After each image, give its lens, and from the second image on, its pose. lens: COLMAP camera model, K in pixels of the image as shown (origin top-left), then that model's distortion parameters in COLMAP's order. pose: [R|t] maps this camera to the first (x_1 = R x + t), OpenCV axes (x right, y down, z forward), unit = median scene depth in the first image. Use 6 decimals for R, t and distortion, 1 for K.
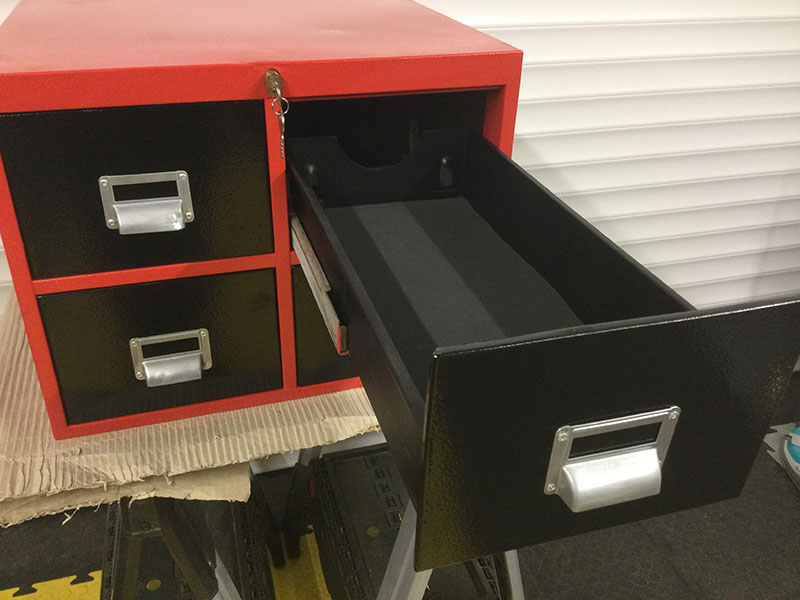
lens RADIAL K [[730.1, 0, 400.0], [0, 730.1, 300.0], [0, 0, 1]] dist [0.114242, -0.233241]
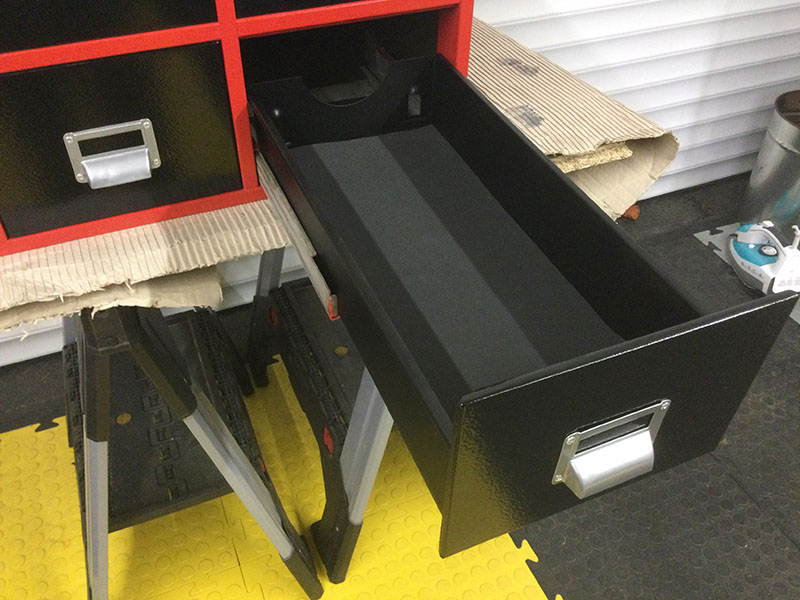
lens RADIAL K [[730.1, 0, 400.0], [0, 730.1, 300.0], [0, 0, 1]] dist [0.114242, -0.233241]
pose [[0.993917, -0.080622, 0.075025, -0.048410], [0.063701, 0.976575, 0.205531, 0.086027], [-0.089837, -0.199502, 0.975771, 0.066046]]
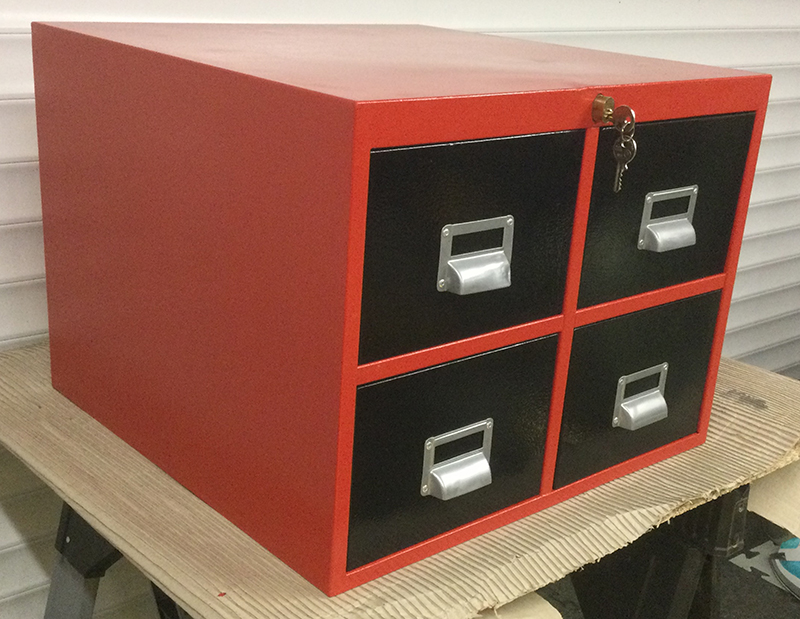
lens RADIAL K [[1049.2, 0, 398.6], [0, 1049.2, 339.1], [0, 0, 1]] dist [0.122956, 0.020071]
pose [[0.924472, -0.108279, 0.365552, -0.750068], [0.165791, 0.977593, -0.129711, 0.085060], [-0.343316, 0.180519, 0.921709, -0.035640]]
